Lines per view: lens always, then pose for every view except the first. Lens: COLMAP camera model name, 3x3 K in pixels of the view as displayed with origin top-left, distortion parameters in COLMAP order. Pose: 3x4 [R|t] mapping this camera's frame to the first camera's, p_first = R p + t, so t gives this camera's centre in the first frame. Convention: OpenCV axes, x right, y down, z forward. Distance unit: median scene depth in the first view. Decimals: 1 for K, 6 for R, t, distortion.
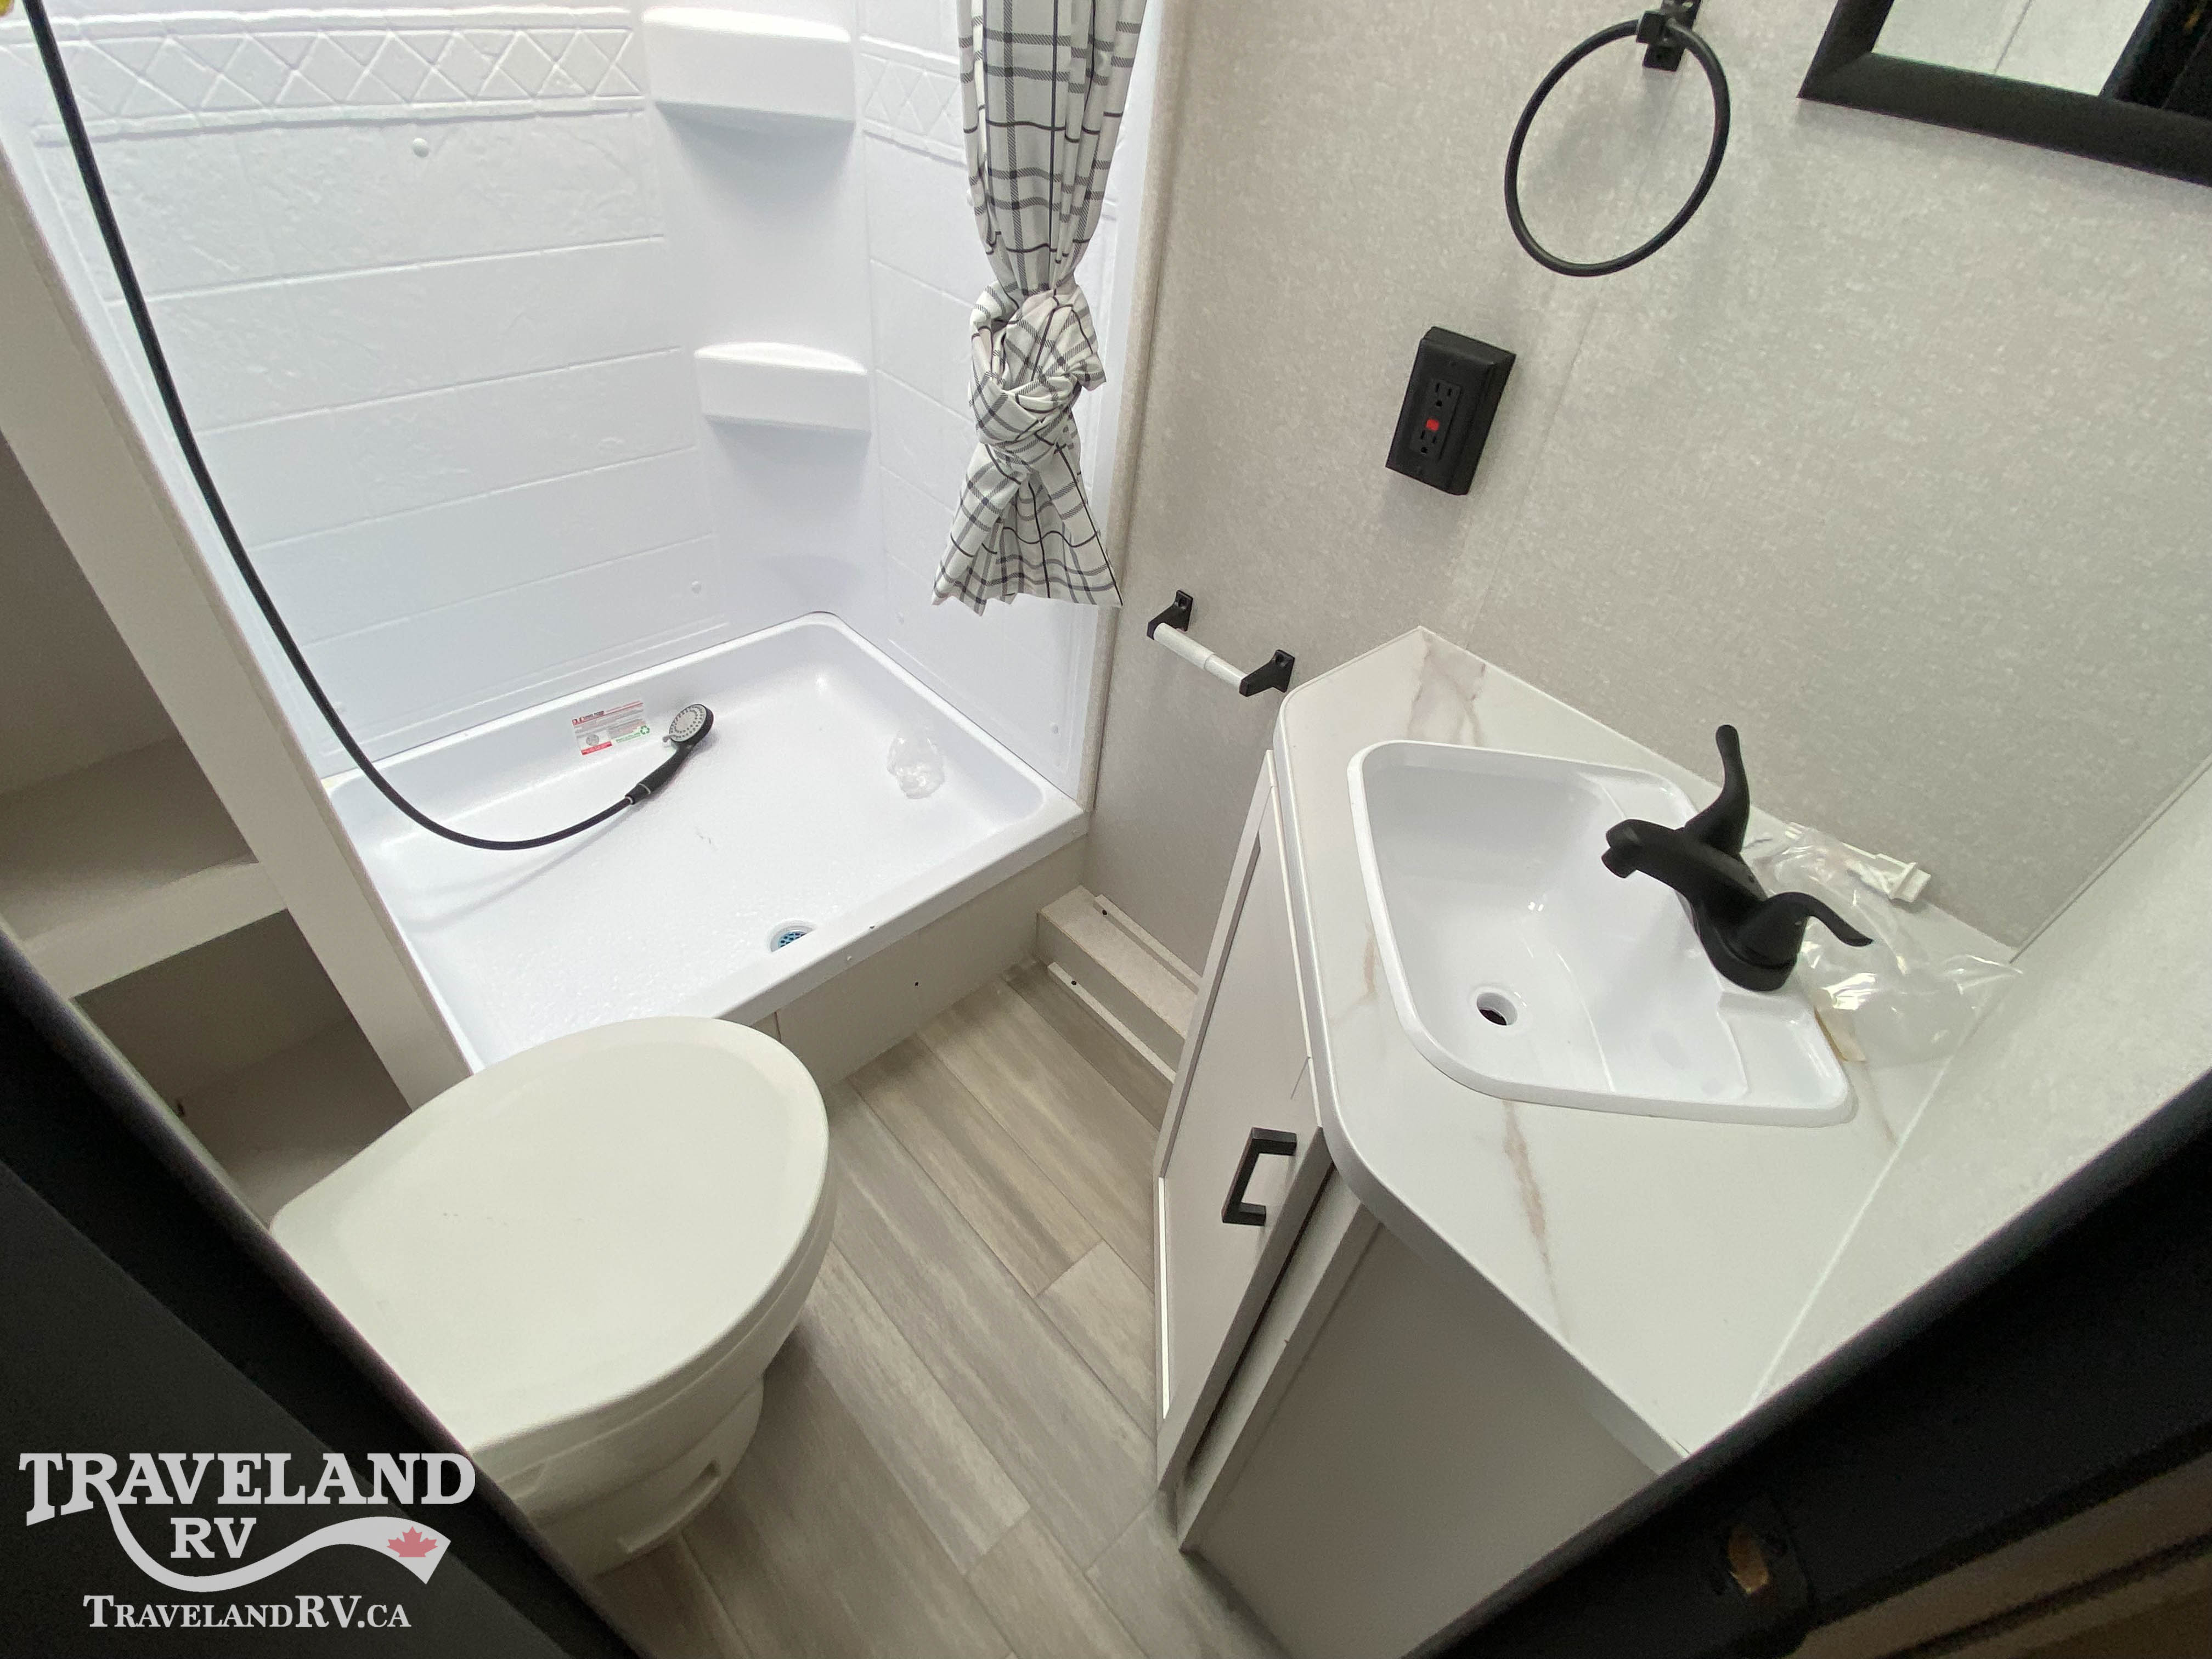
lens RADIAL K [[1022.4, 0, 1106.0], [0, 1022.4, 829.5], [0, 0, 1]] dist [0.033647, -0.050771]
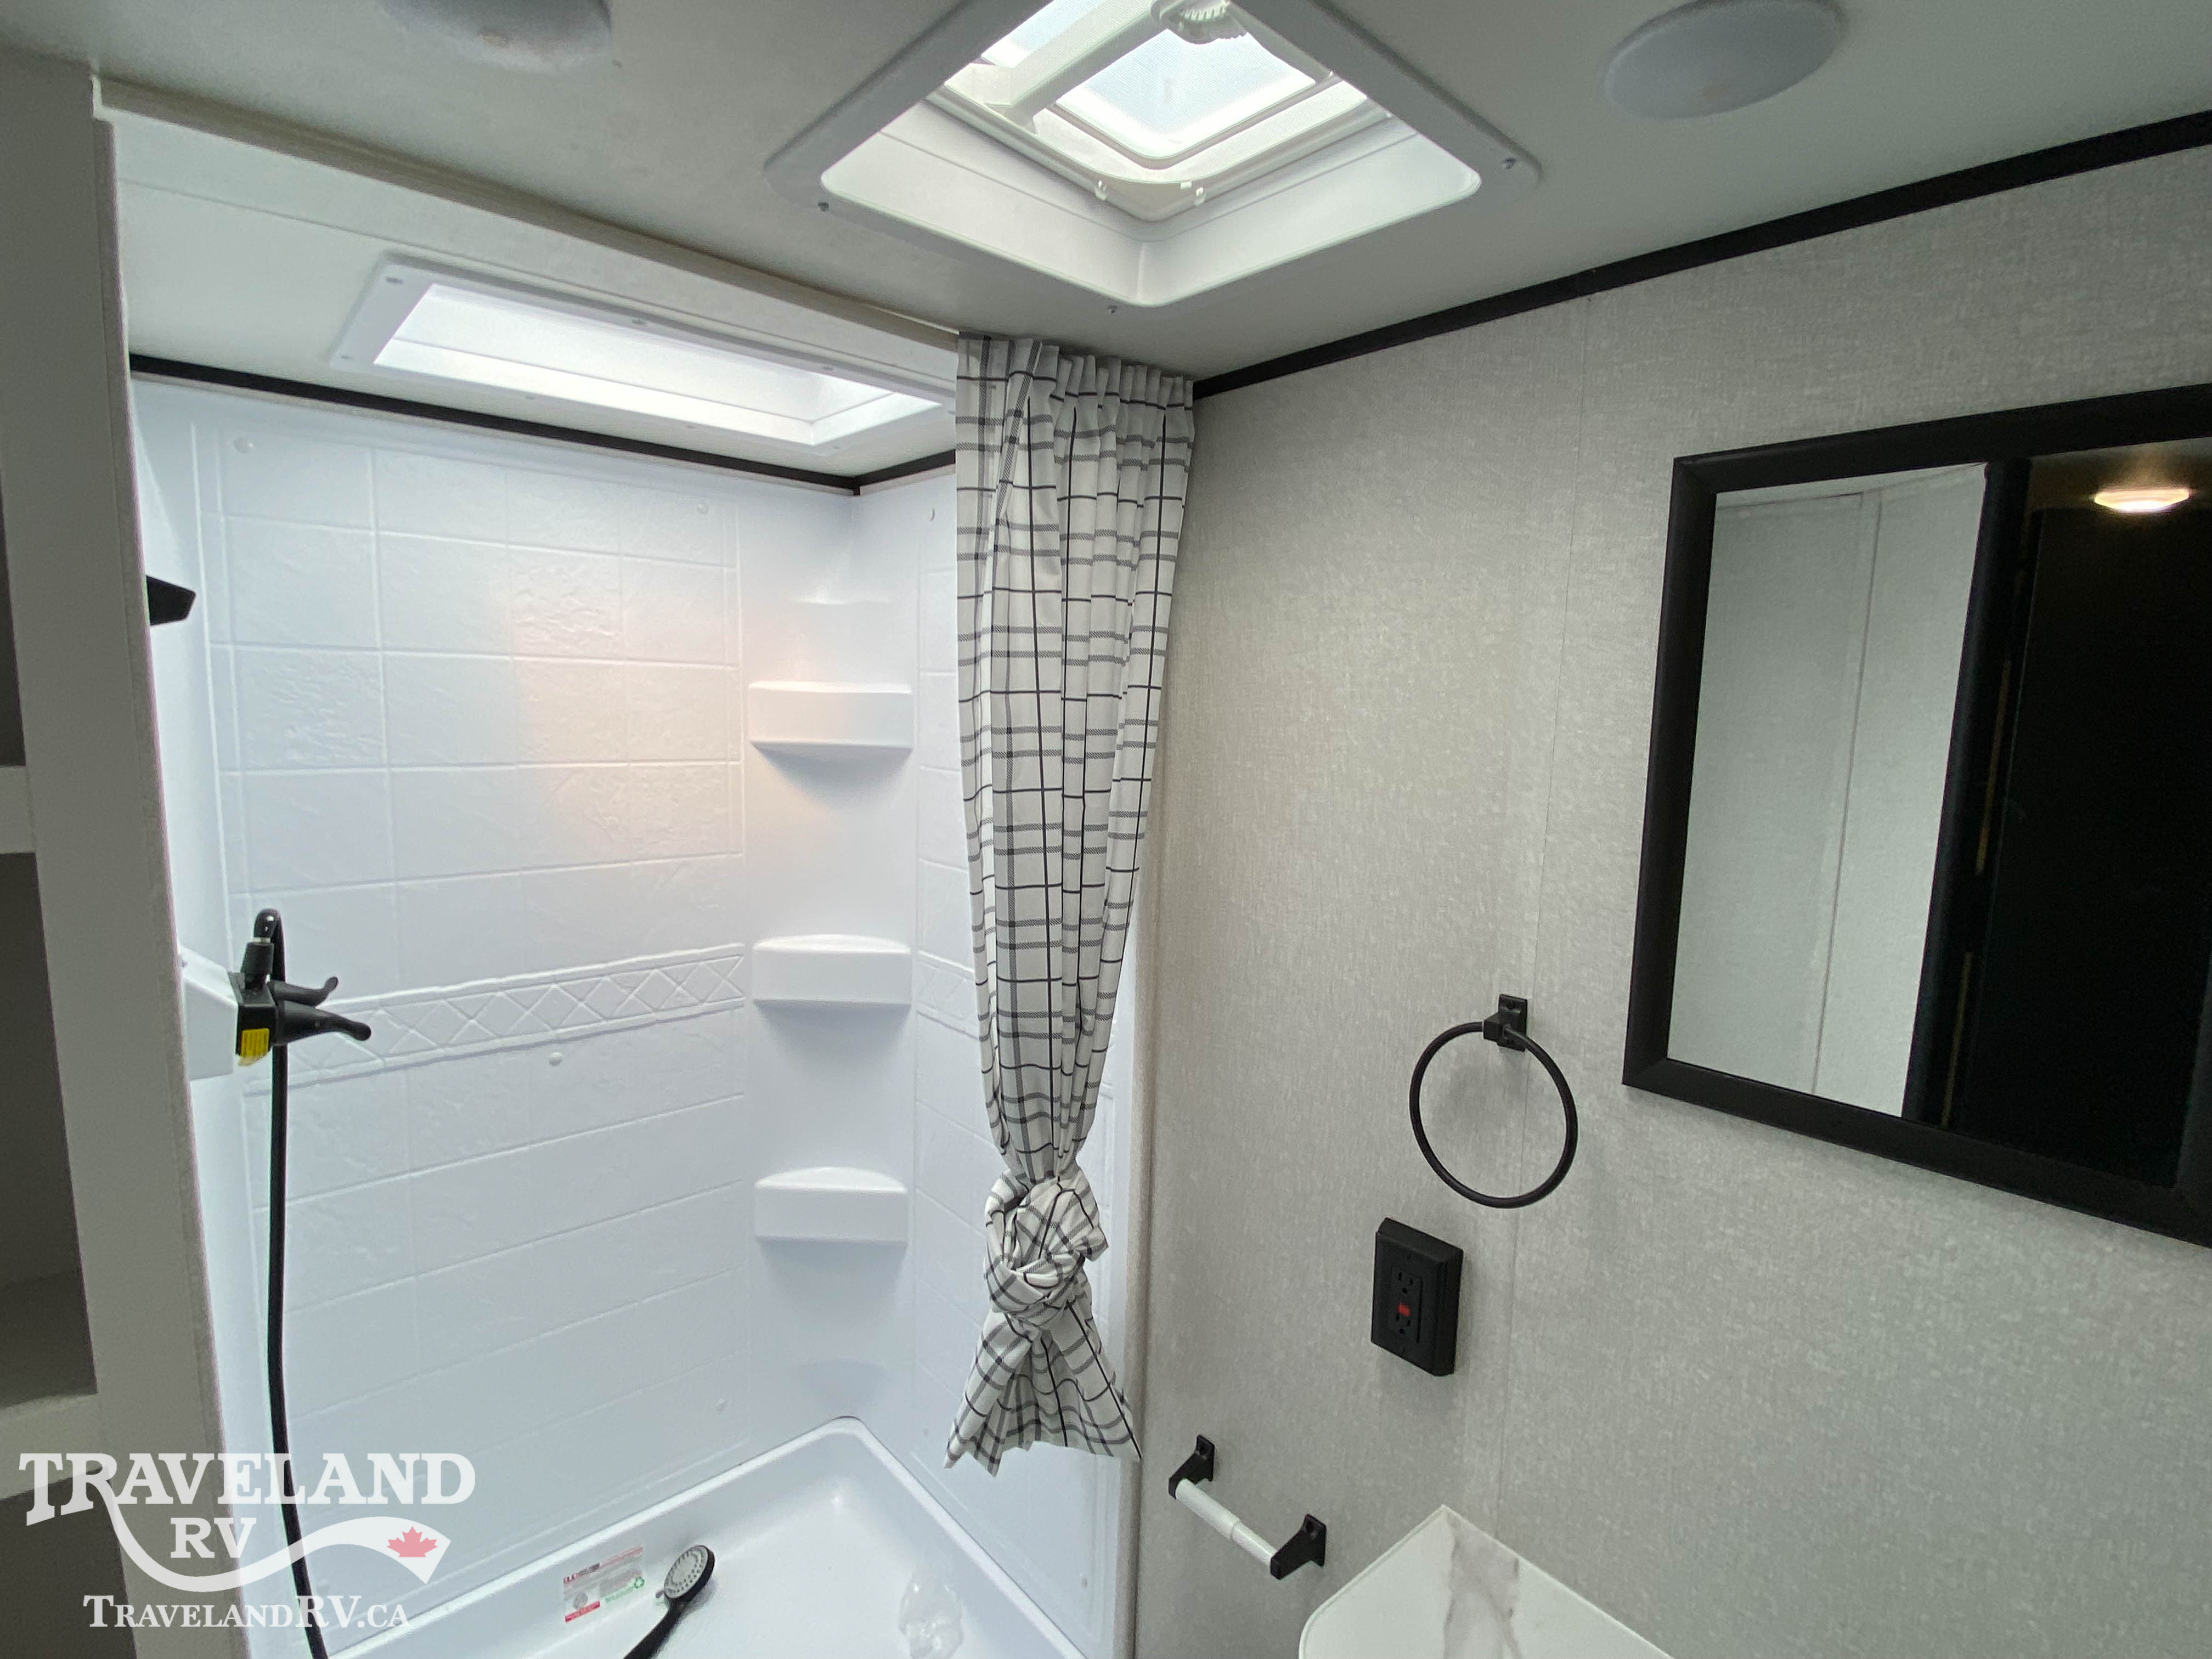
lens RADIAL K [[1022.4, 0, 1106.0], [0, 1022.4, 829.5], [0, 0, 1]] dist [0.033647, -0.050771]
pose [[0.997138, -0.067137, -0.034766, 0.069676], [0.033623, 0.805644, -0.591445, -0.152936], [0.067717, 0.588583, 0.805596, -0.160177]]
